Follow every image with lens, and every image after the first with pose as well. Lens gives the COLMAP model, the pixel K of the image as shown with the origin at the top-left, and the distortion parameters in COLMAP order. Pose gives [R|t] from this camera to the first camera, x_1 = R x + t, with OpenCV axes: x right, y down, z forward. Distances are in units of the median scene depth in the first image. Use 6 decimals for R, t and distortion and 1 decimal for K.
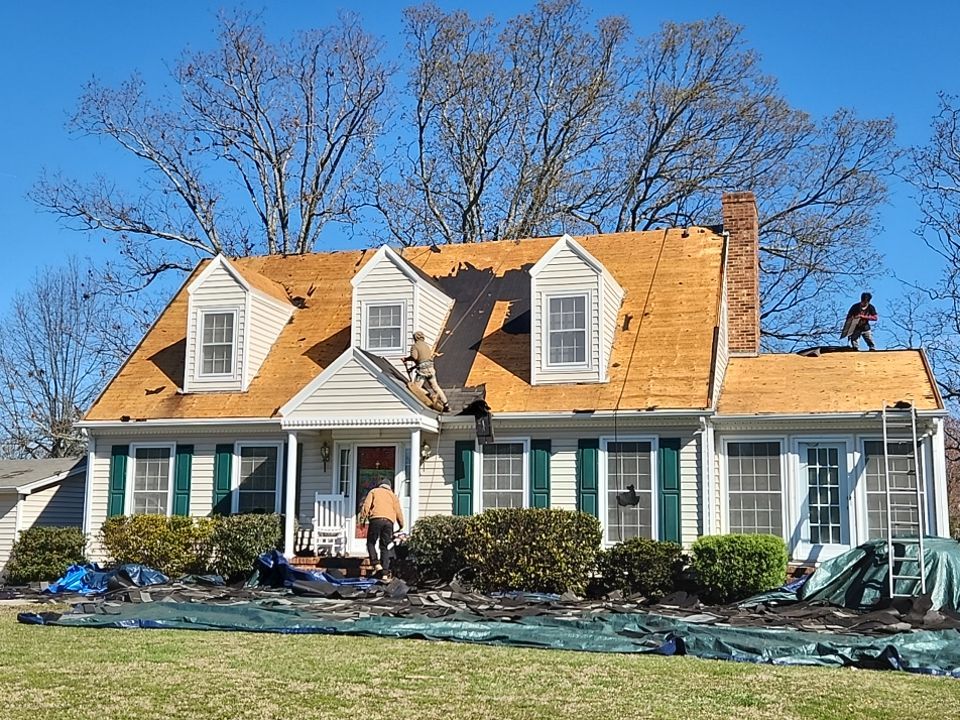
lens RADIAL K [[993.6, 0, 477.3], [0, 993.6, 359.2], [0, 0, 1]] dist [0.061529, 0.000000]
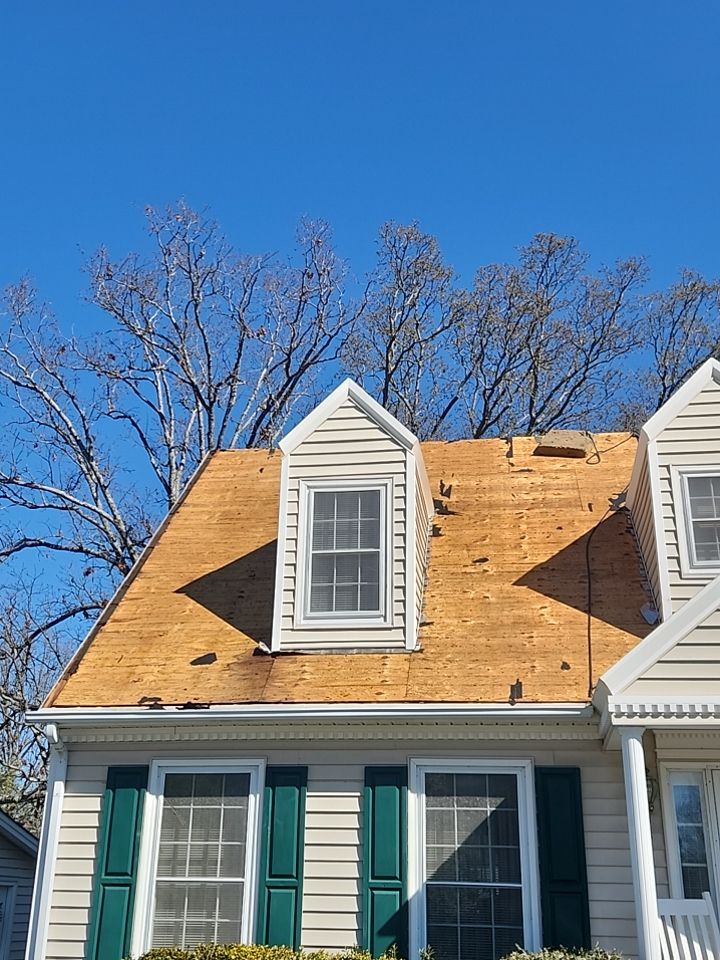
lens RADIAL K [[993.6, 0, 362.9], [0, 993.6, 482.4], [0, 0, 1]] dist [0.061529, 0.000000]
pose [[0.993704, 0.049932, 0.100298, -0.304791], [-0.025594, 0.972695, -0.230670, 0.063479], [-0.109077, 0.226651, 0.967849, 0.530822]]
